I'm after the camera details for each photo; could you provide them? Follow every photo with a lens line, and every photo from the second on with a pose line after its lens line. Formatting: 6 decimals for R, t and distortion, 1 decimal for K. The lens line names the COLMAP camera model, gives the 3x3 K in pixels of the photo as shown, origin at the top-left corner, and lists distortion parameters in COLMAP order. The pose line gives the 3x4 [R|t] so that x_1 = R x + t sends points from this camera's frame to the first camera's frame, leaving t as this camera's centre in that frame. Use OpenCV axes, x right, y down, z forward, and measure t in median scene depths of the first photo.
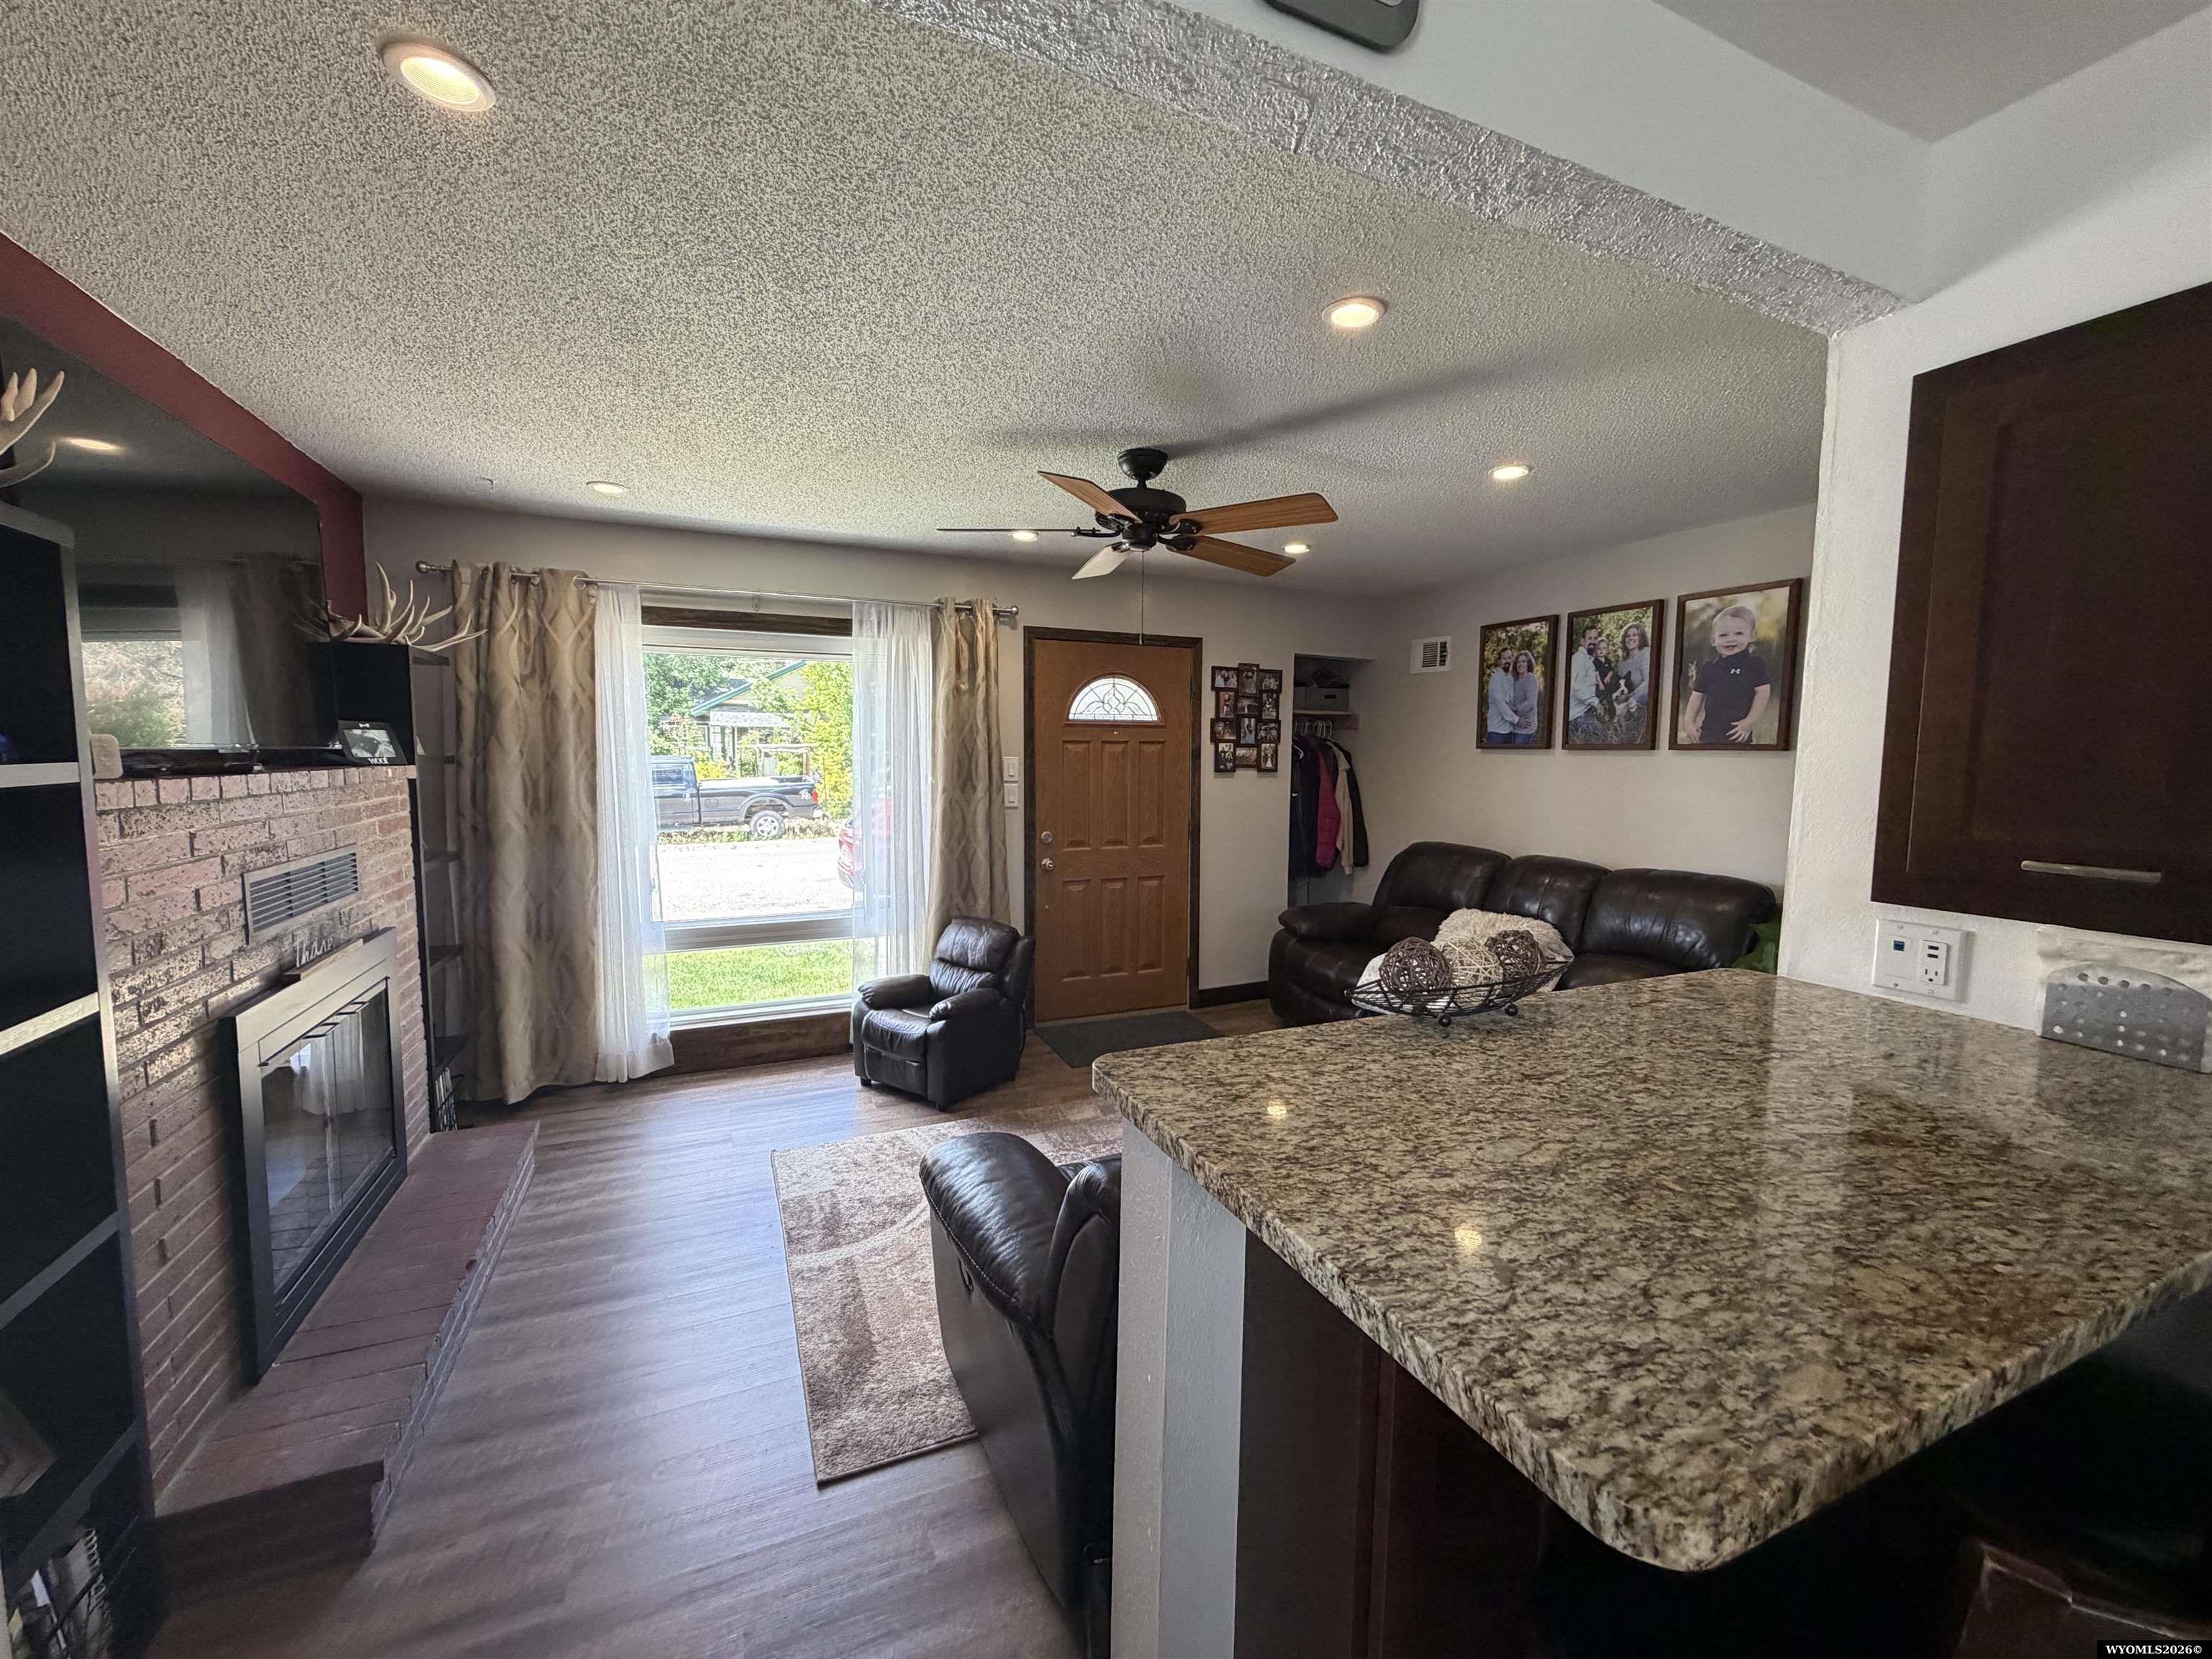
lens RADIAL K [[879.1, 0, 1101.6], [0, 879.1, 832.0], [0, 0, 1]] dist [0.001570, 0.000114]
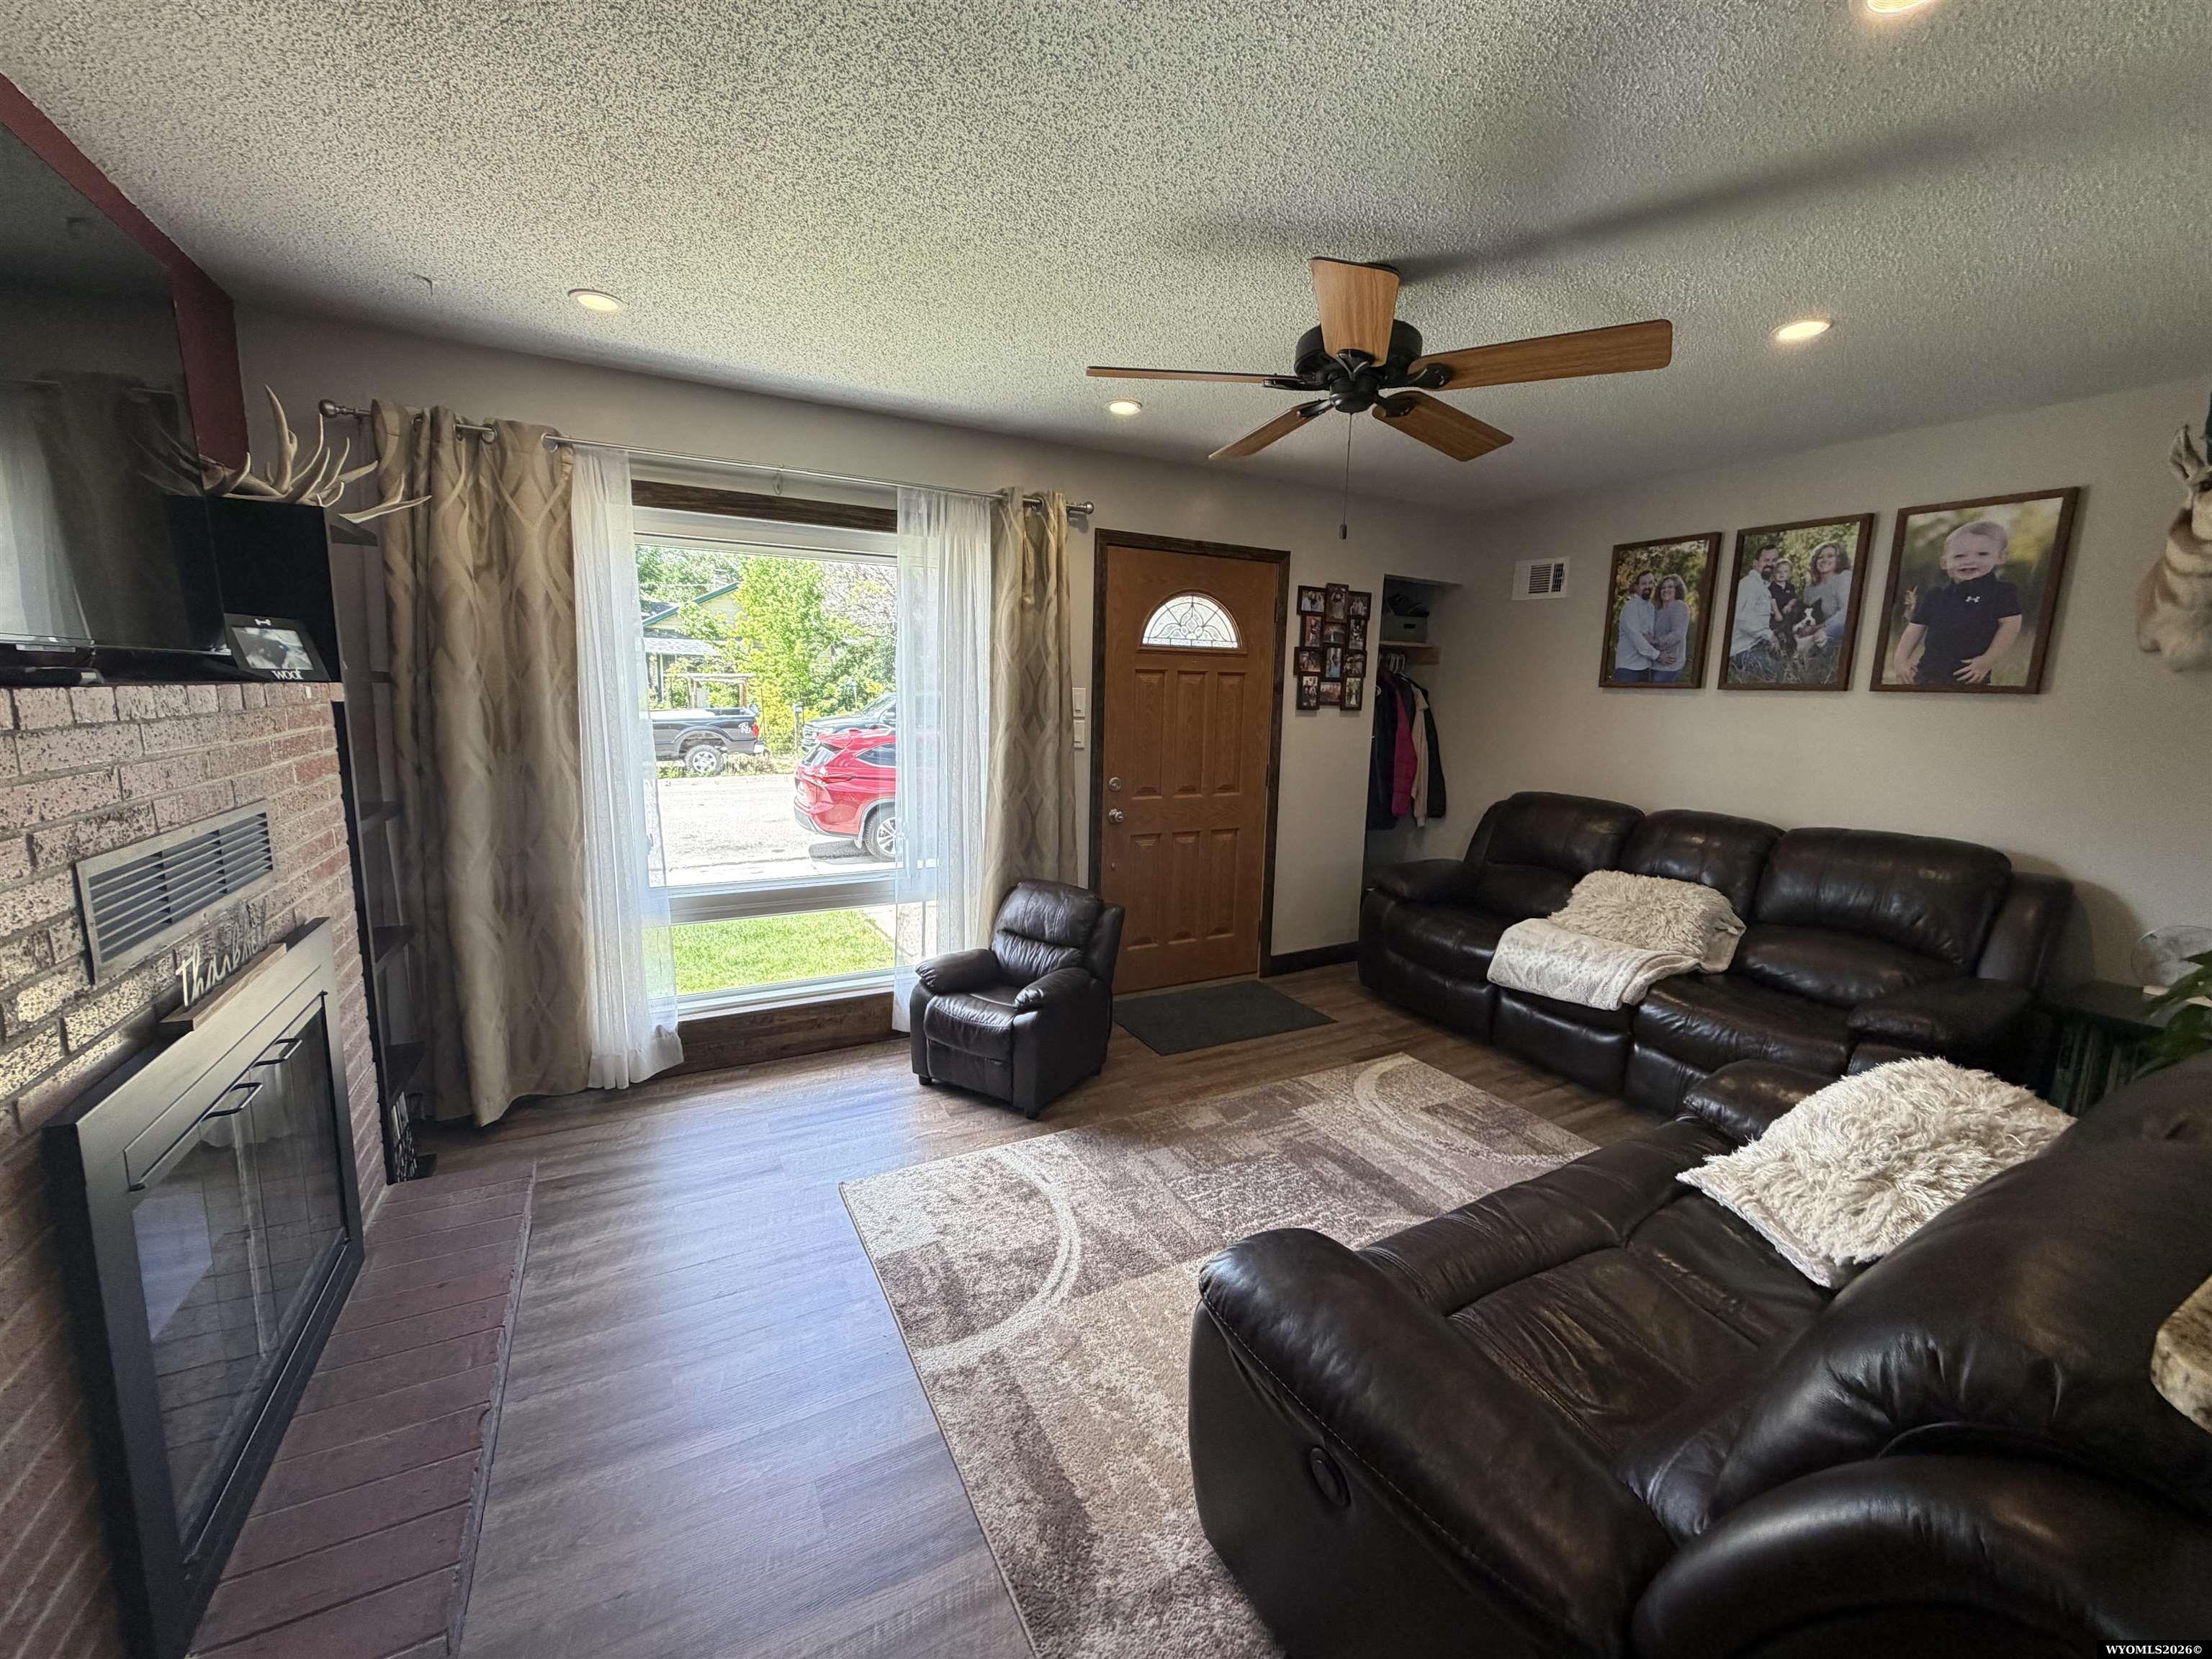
lens RADIAL K [[878.8, 0, 1102.5], [0, 878.8, 831.9], [0, 0, 1]] dist [0.000081, -0.000295]
pose [[0.996953, 0.003639, 0.077923, -0.177505], [-0.009122, 0.997496, 0.070129, -0.009150], [-0.077473, -0.070626, 0.994490, 0.191655]]
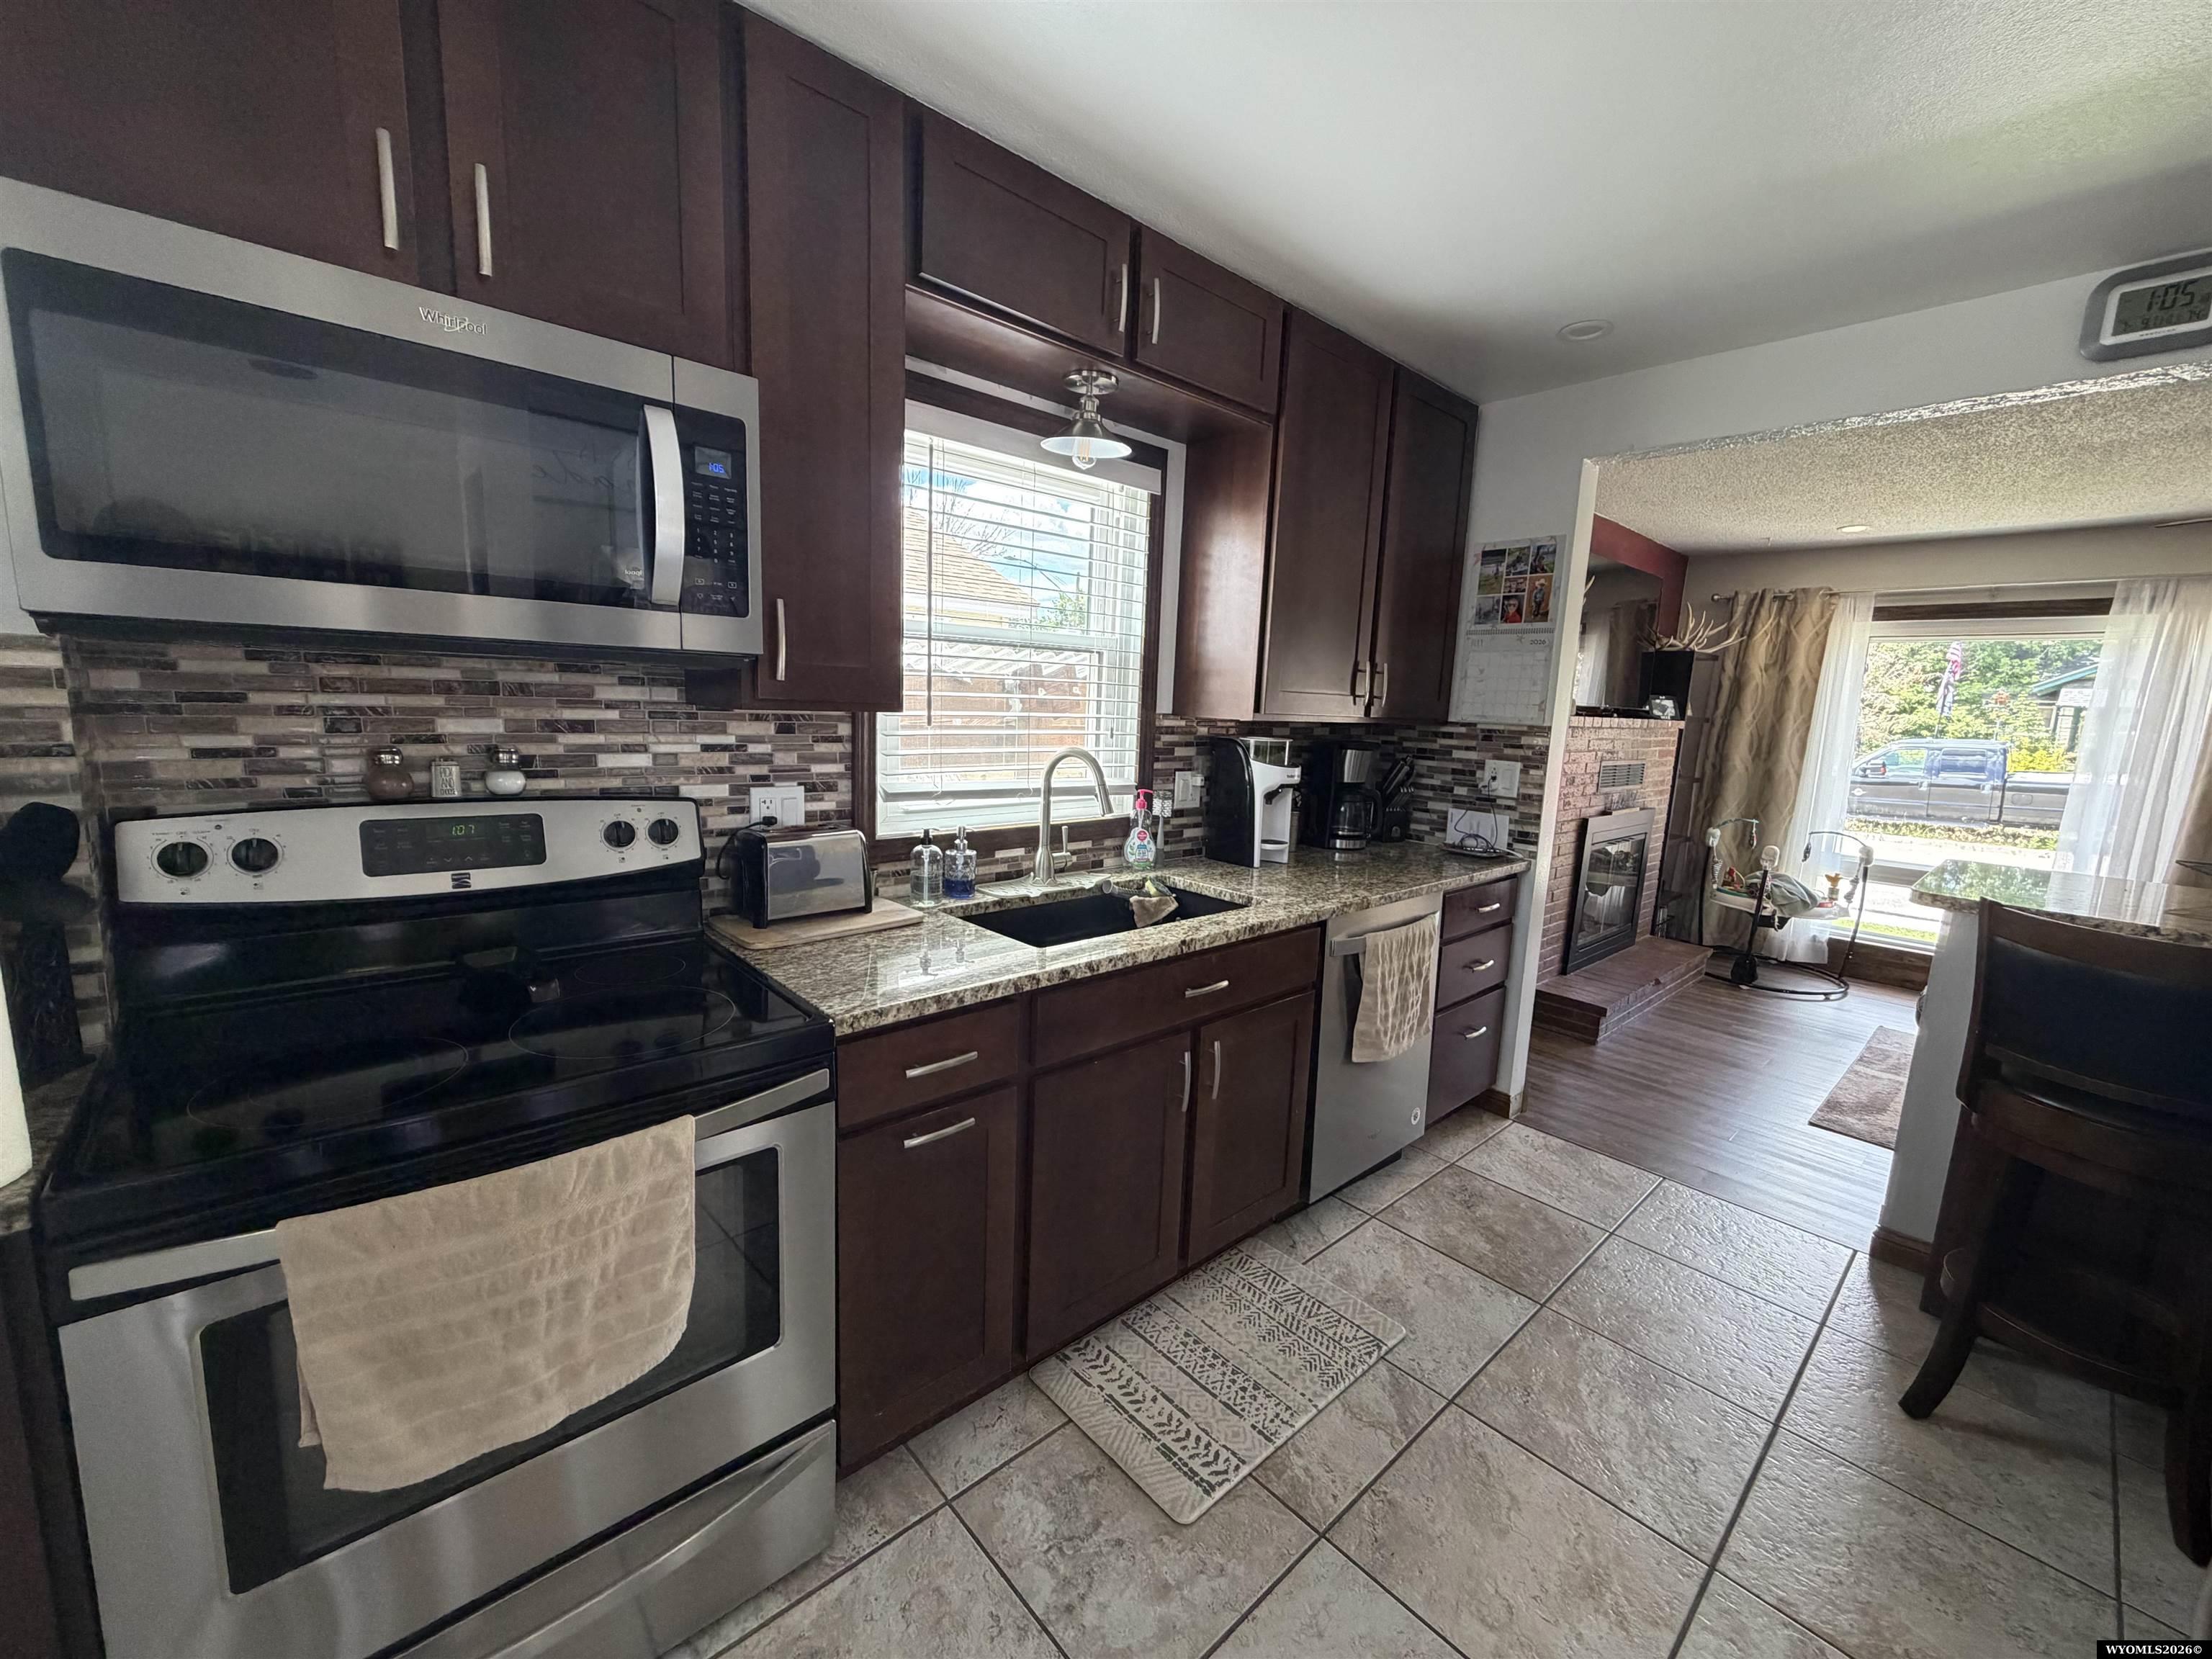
lens RADIAL K [[878.8, 0, 1102.5], [0, 878.8, 831.9], [0, 0, 1]] dist [0.000081, -0.000295]
pose [[0.309882, 0.148716, -0.939072, 0.396425], [-0.125504, 0.985447, 0.114646, 0.064587], [0.942455, 0.082331, 0.324037, -0.472029]]
